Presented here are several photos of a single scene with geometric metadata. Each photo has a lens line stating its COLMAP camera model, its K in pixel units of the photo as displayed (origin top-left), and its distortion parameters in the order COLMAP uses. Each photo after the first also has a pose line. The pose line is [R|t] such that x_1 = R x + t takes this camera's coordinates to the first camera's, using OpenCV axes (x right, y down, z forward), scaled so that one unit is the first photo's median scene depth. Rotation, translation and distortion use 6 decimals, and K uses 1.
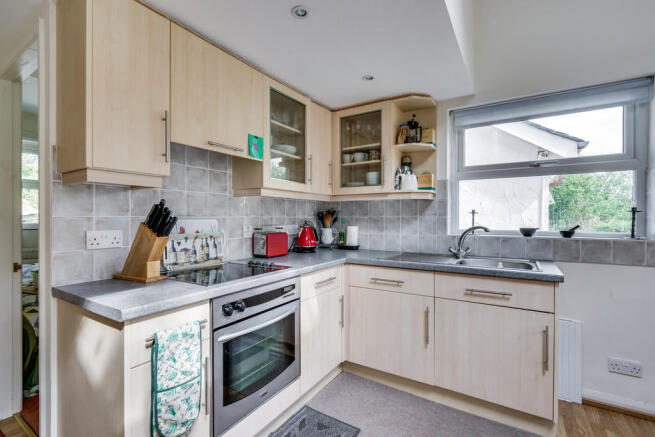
lens RADIAL K [[302.6, 0, 332.0], [0, 302.6, 218.1], [0, 0, 1]] dist [-0.002647, 0.000310]
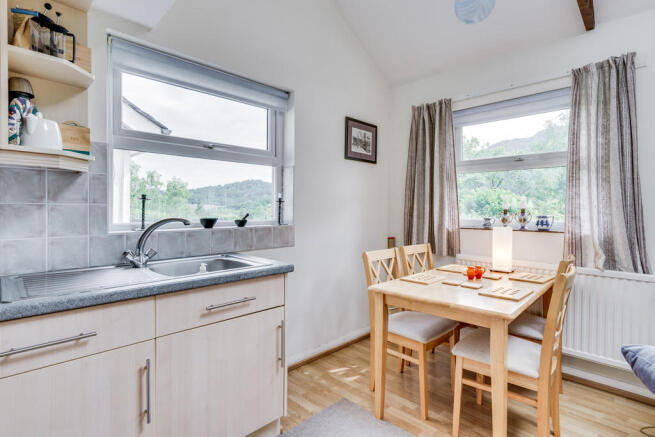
lens RADIAL K [[326.1, 0, 331.0], [0, 326.1, 212.6], [0, 0, 1]] dist [-0.005372, 0.000192]
pose [[0.222881, -0.012446, 0.974766, -0.178754], [-0.003064, 0.999905, 0.013467, 0.003147], [-0.974841, -0.005988, 0.222821, 0.451359]]
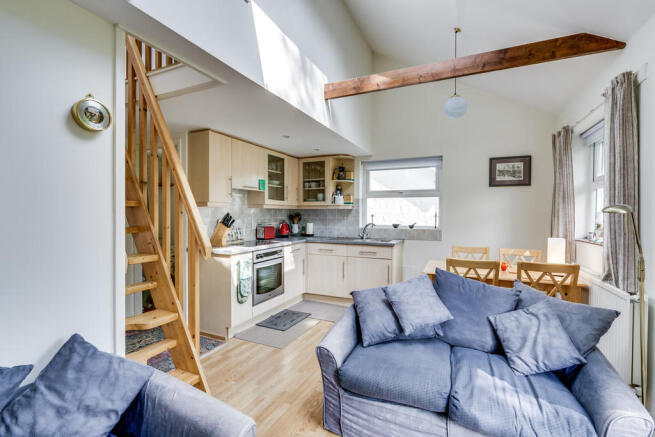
lens RADIAL K [[302.6, 0, 340.8], [0, 302.6, 215.5], [0, 0, 1]] dist [-0.002647, 0.000310]
pose [[0.988527, 0.001596, 0.151036, -0.025191], [-0.002128, 0.999992, 0.003360, -0.029386], [-0.151029, -0.003643, 0.988523, -0.960190]]
